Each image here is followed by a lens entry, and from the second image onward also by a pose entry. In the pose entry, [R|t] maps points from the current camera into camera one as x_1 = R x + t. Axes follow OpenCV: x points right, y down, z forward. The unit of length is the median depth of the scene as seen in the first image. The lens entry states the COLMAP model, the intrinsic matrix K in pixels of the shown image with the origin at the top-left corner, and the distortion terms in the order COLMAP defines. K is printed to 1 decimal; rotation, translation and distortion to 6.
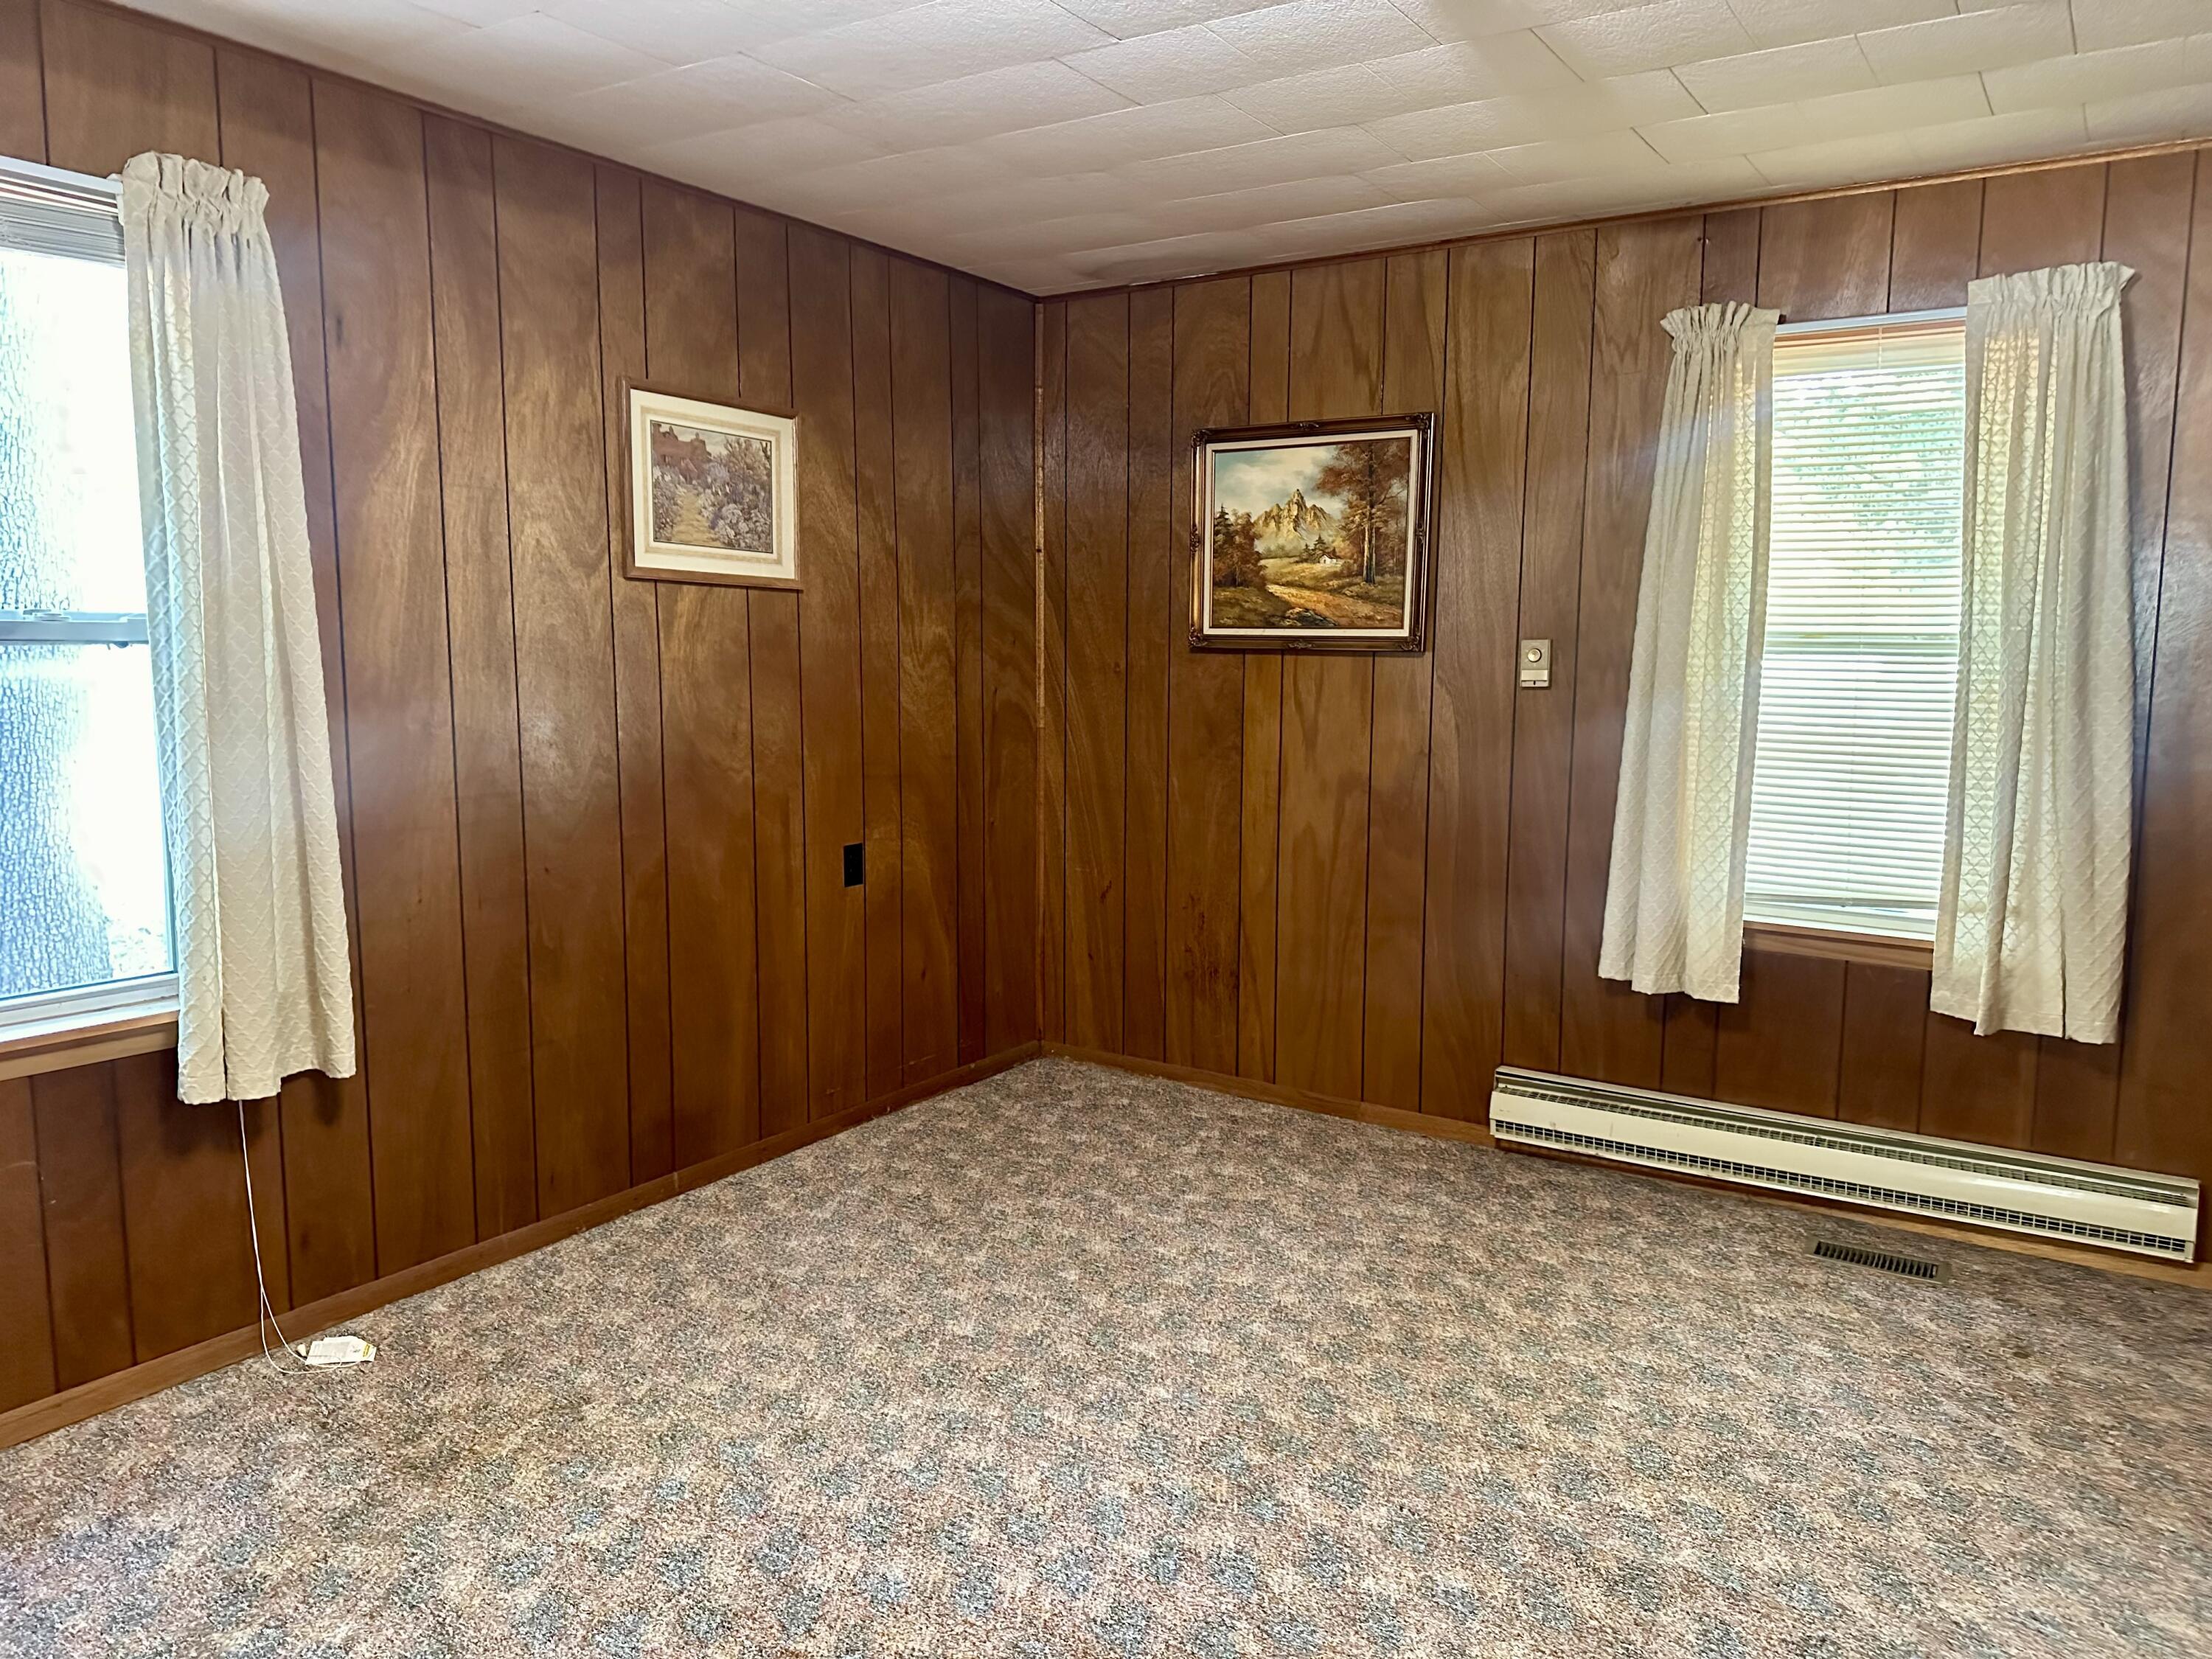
lens RADIAL K [[1550.1, 0, 1109.9], [0, 1550.1, 838.0], [0, 0, 1]] dist [-0.032087, 0.002124]
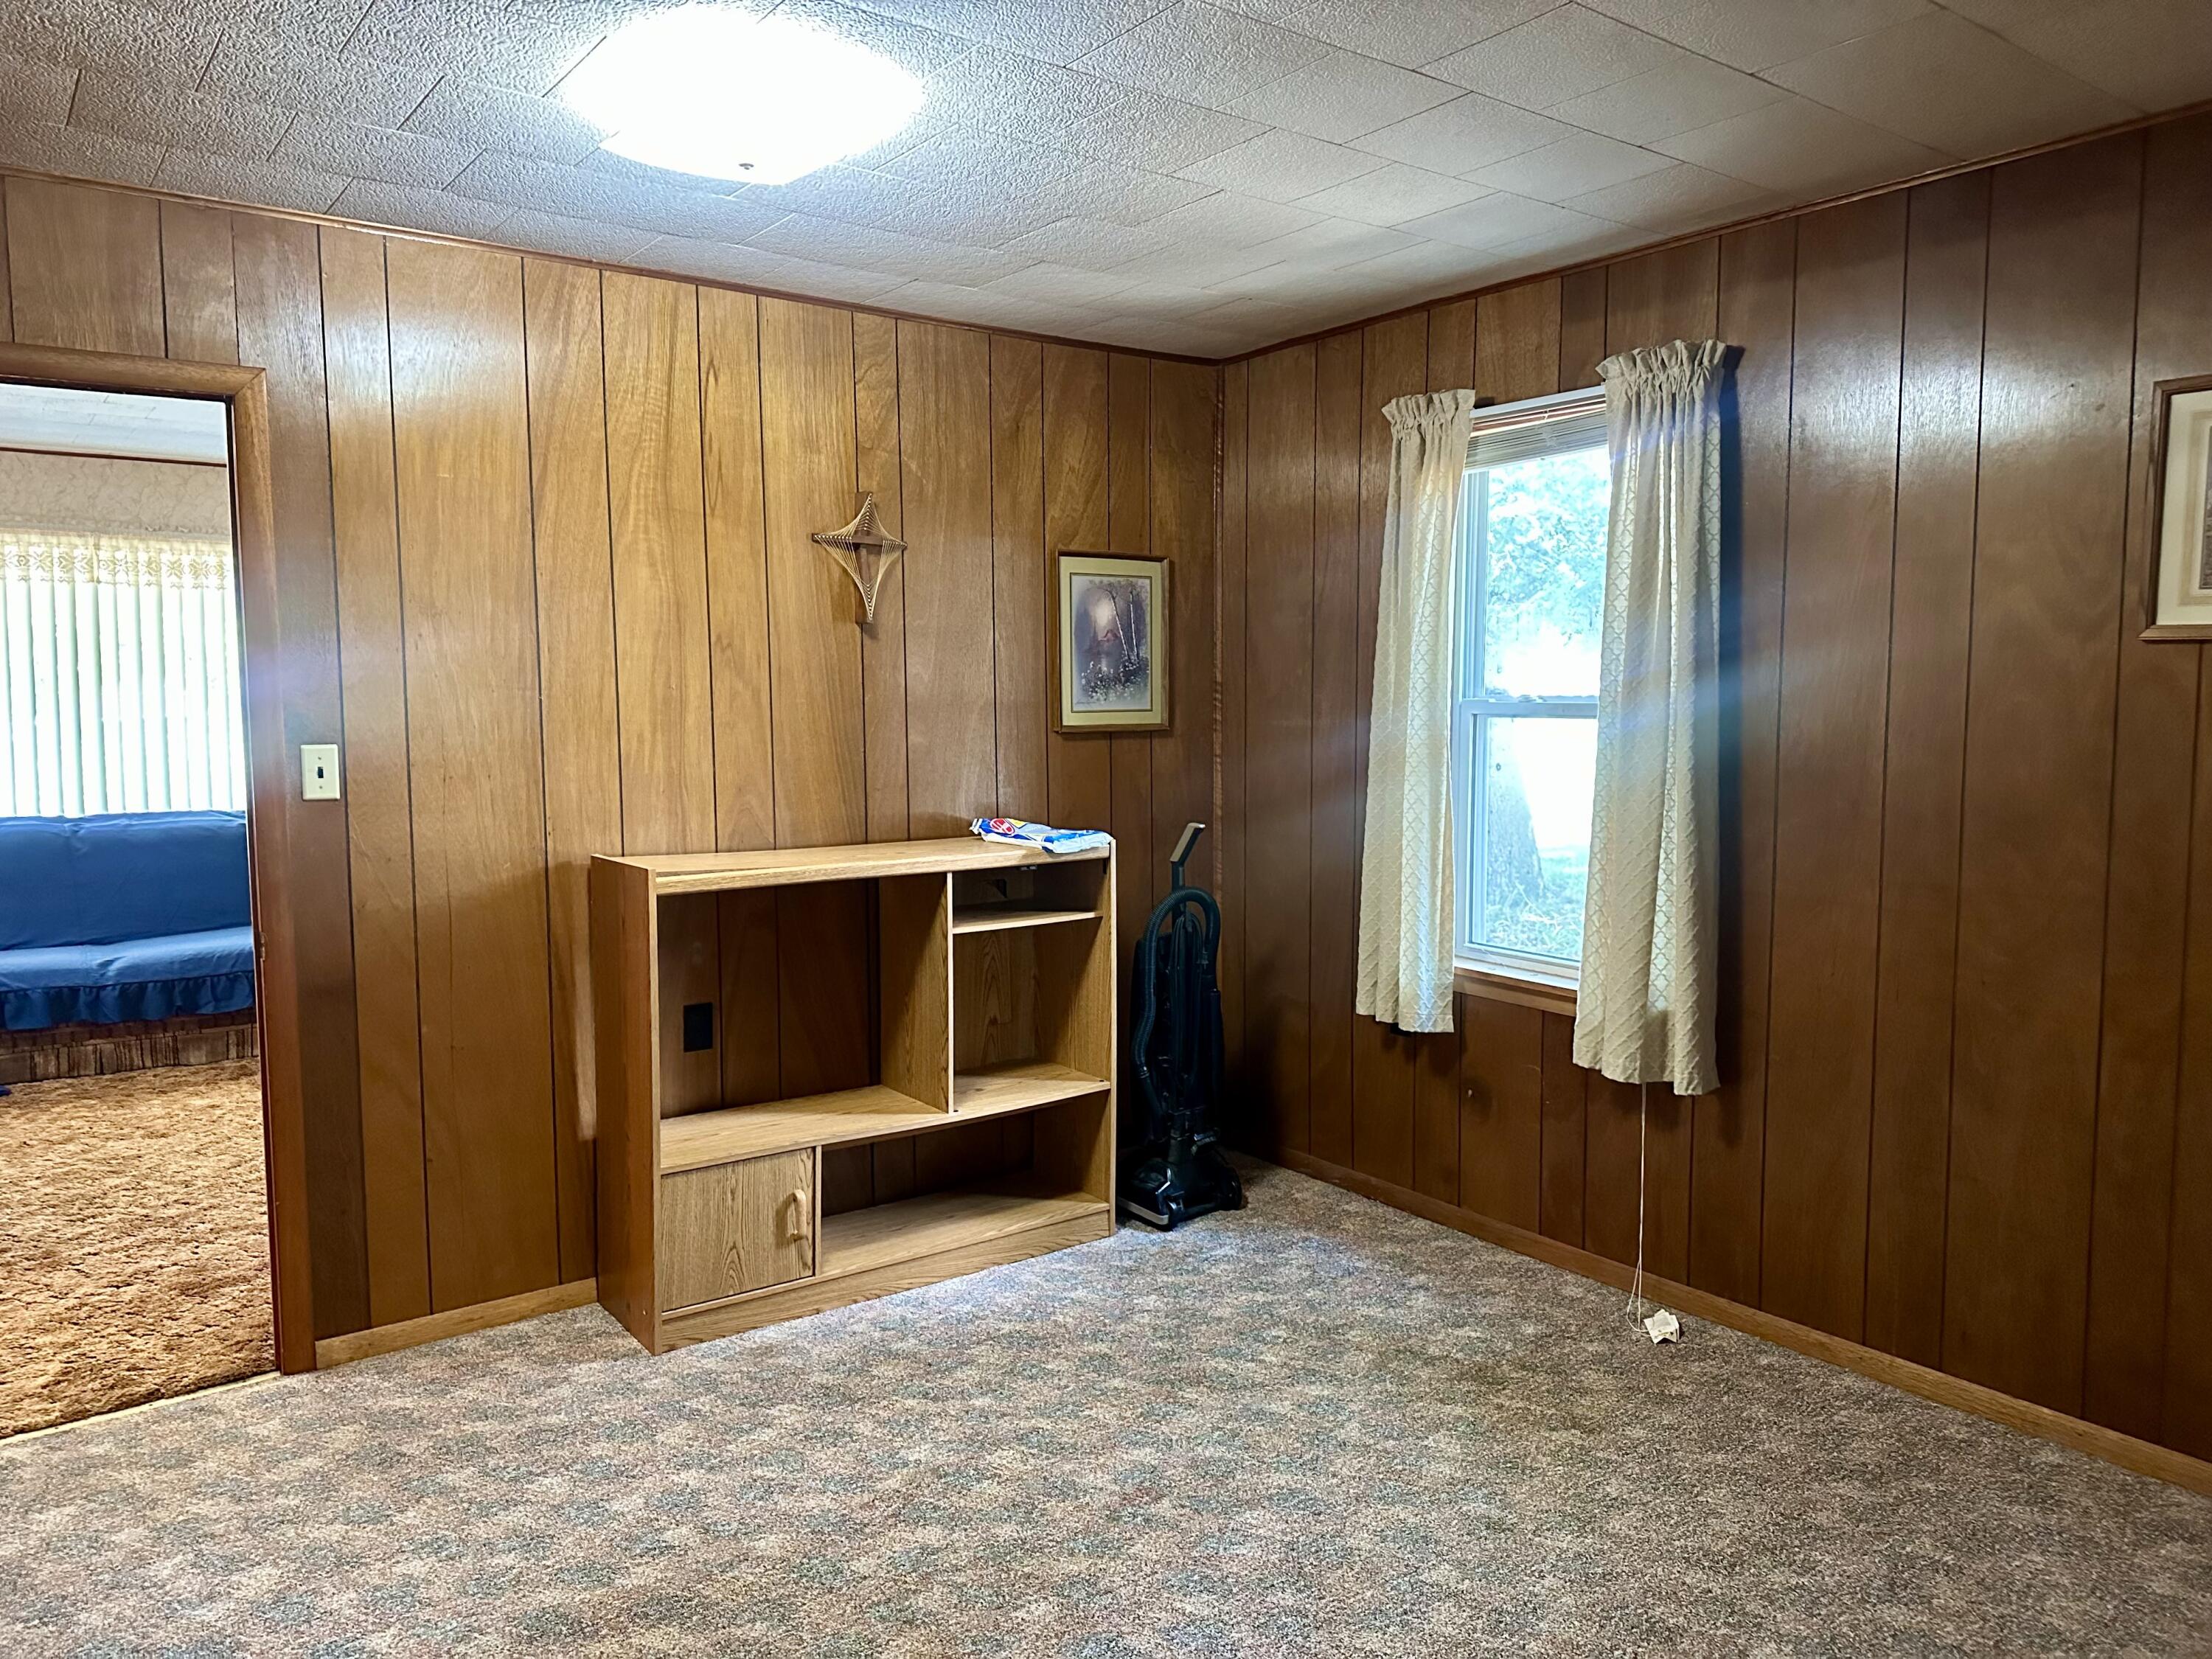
lens RADIAL K [[1550.1, 0, 1111.9], [0, 1550.1, 826.6], [0, 0, 1]] dist [0.131561, -0.195409]
pose [[-0.342390, 0.076087, -0.936472, 0.793420], [-0.117219, 0.985469, 0.122925, -0.147523], [0.932217, 0.151861, -0.328496, 1.027517]]
